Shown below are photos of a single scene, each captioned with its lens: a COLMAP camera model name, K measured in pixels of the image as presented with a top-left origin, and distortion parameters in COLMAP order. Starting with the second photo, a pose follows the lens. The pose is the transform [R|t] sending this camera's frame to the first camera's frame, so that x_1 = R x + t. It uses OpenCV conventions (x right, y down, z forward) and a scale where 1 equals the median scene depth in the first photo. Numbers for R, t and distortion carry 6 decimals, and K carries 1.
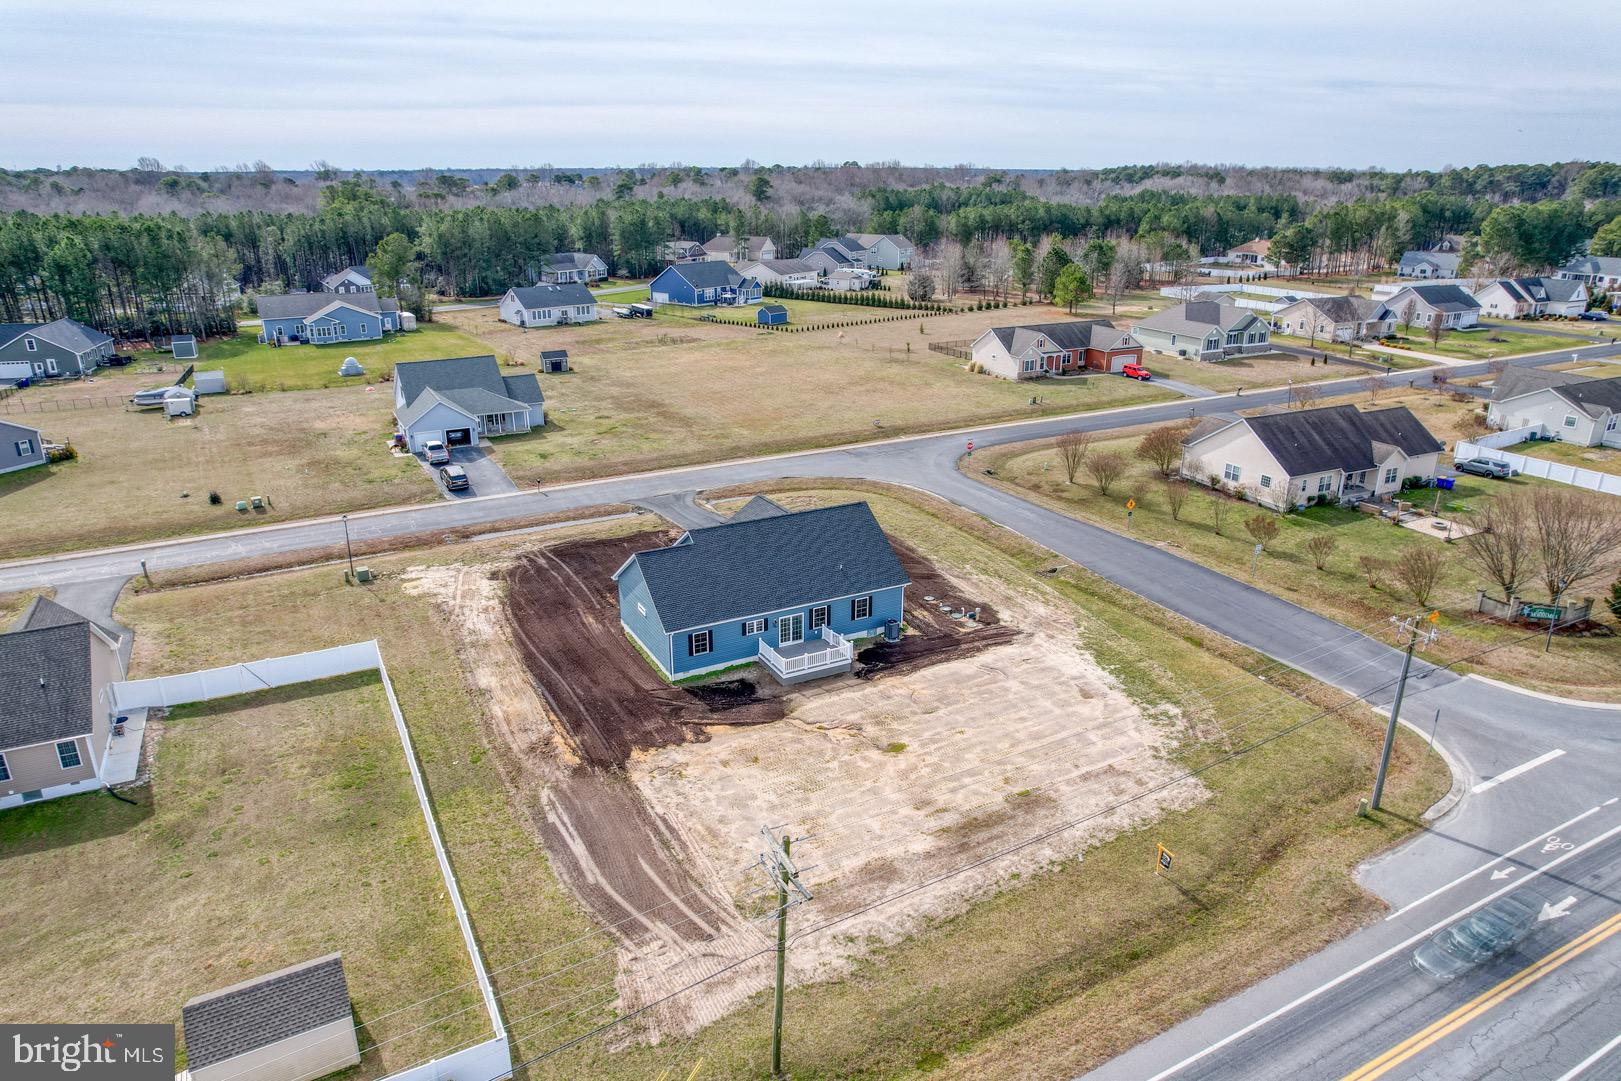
lens RADIAL K [[1071.7, 0, 810.5], [0, 1071.7, 540.5], [0, 0, 1]] dist [-0.050070, 0.000532]
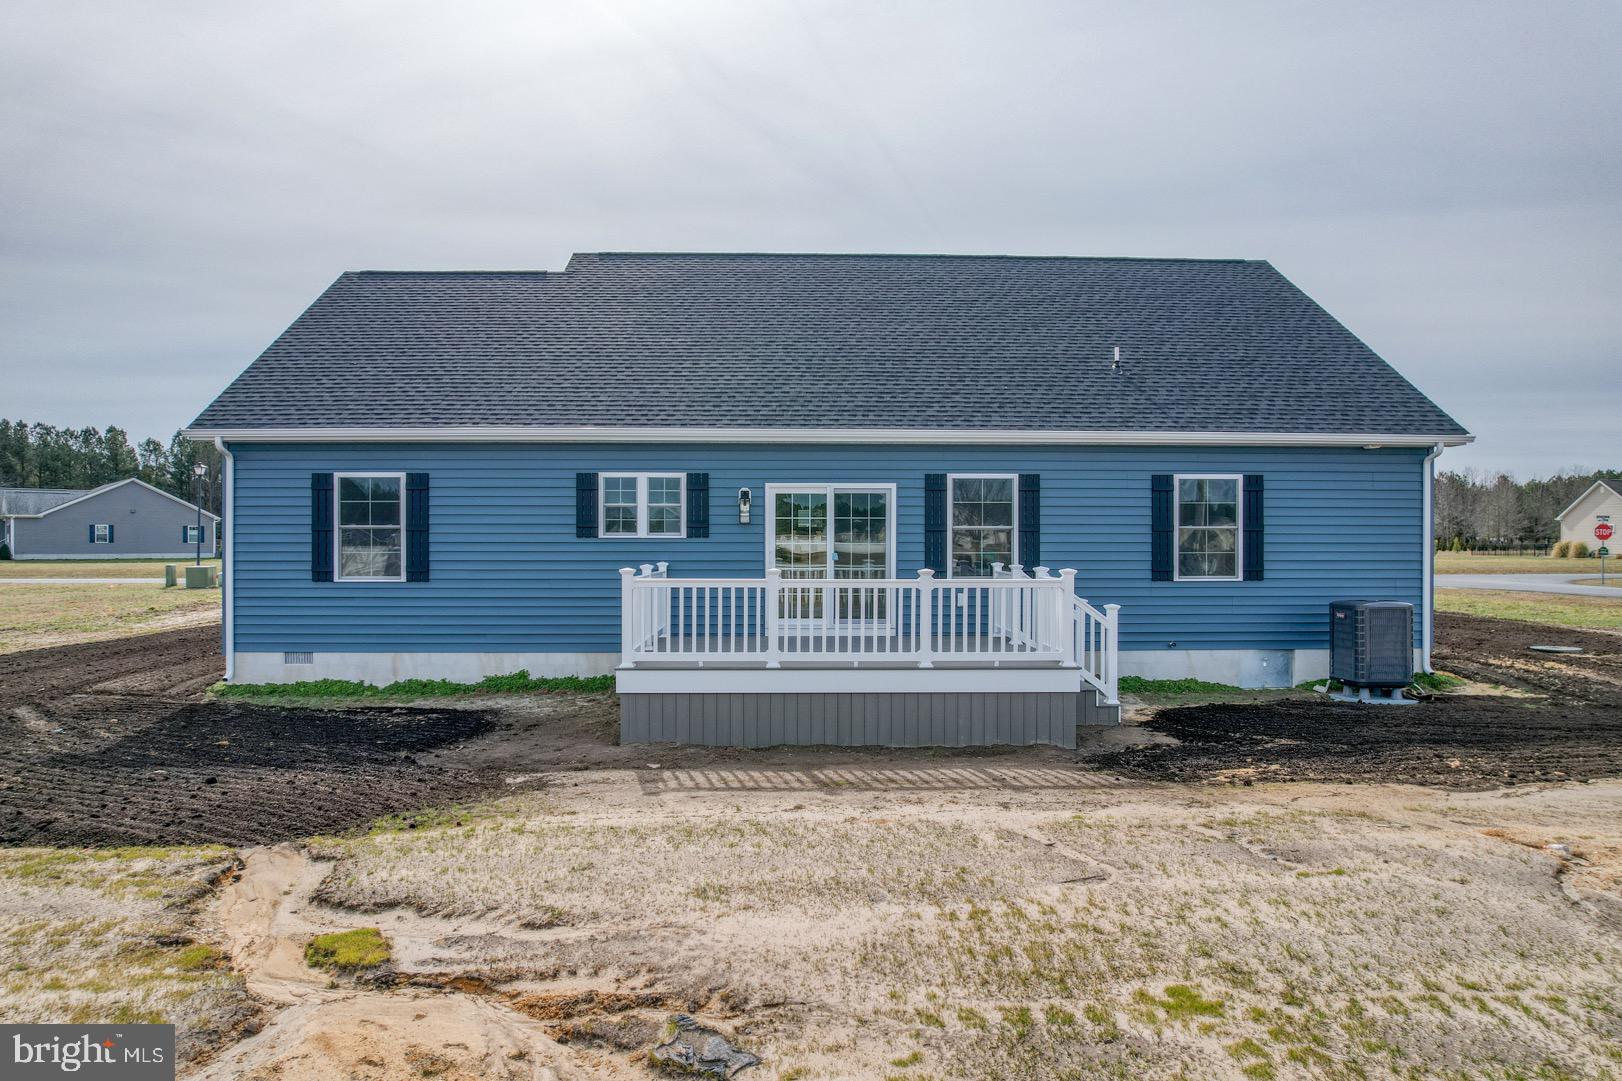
lens RADIAL K [[1049.4, 0, 811.0], [0, 1049.4, 540.5], [0, 0, 1]] dist [-0.080506, 0.068514]
pose [[0.897294, -0.003001, -0.441423, 0.059817], [-0.147076, 0.940809, -0.305364, 0.122594], [0.416211, 0.338924, 0.843741, 0.700588]]
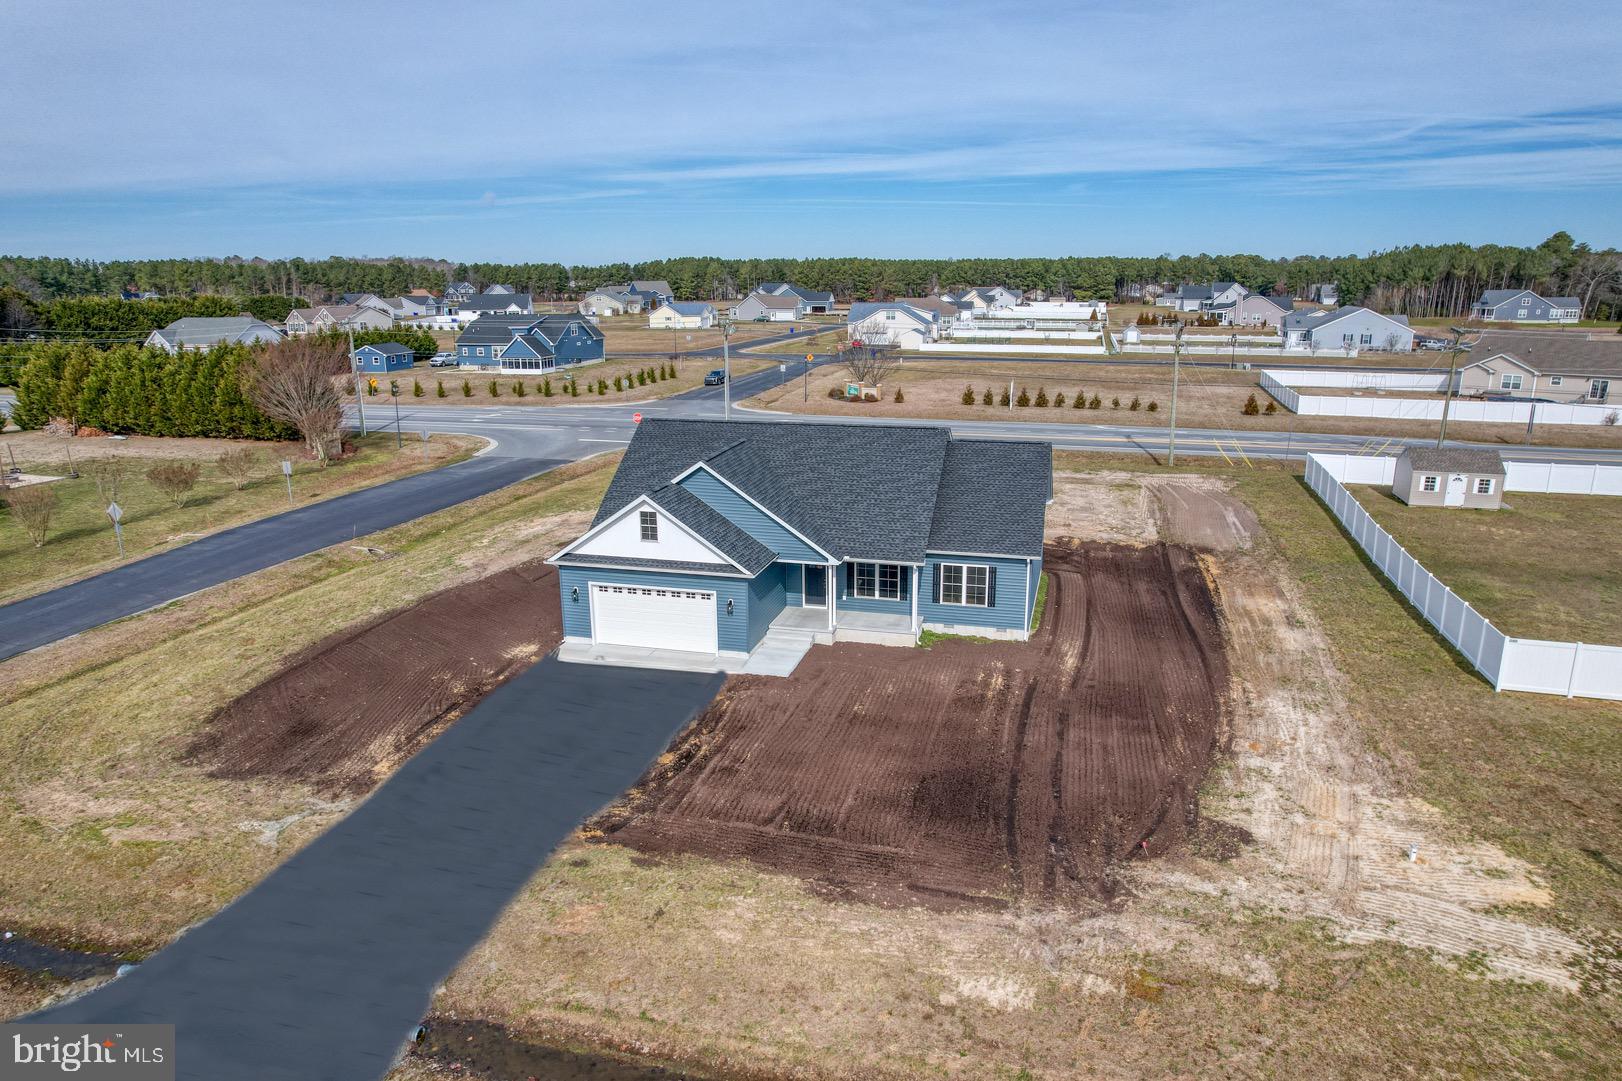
lens RADIAL K [[1049.4, 0, 811.0], [0, 1049.4, 540.5], [0, 0, 1]] dist [-0.080506, 0.068514]
pose [[-0.731751, -0.164138, 0.661513, -0.402279], [0.236704, 0.848958, 0.472484, -0.222290], [-0.639149, 0.502323, -0.582374, 1.237731]]
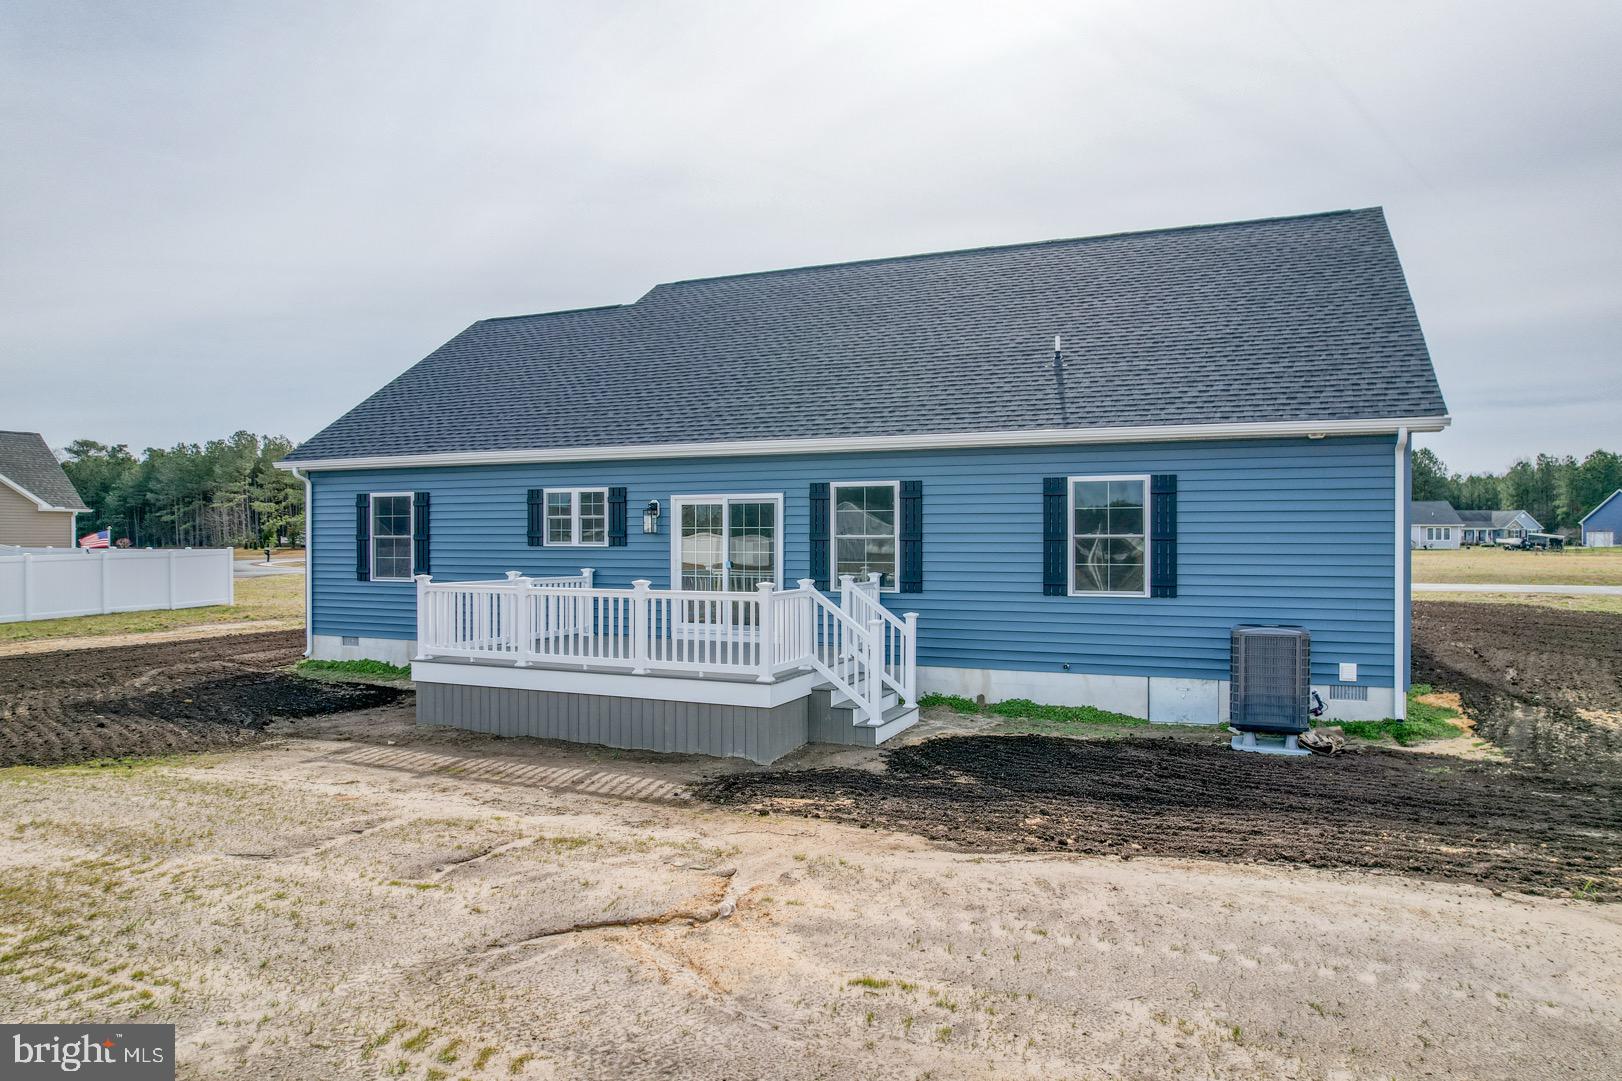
lens RADIAL K [[1049.4, 0, 811.0], [0, 1049.4, 540.5], [0, 0, 1]] dist [-0.080506, 0.068514]
pose [[0.626216, -0.002218, -0.779646, 0.137491], [-0.262104, 0.941194, -0.213201, 0.101889], [0.734271, 0.337858, 0.588810, 0.753489]]
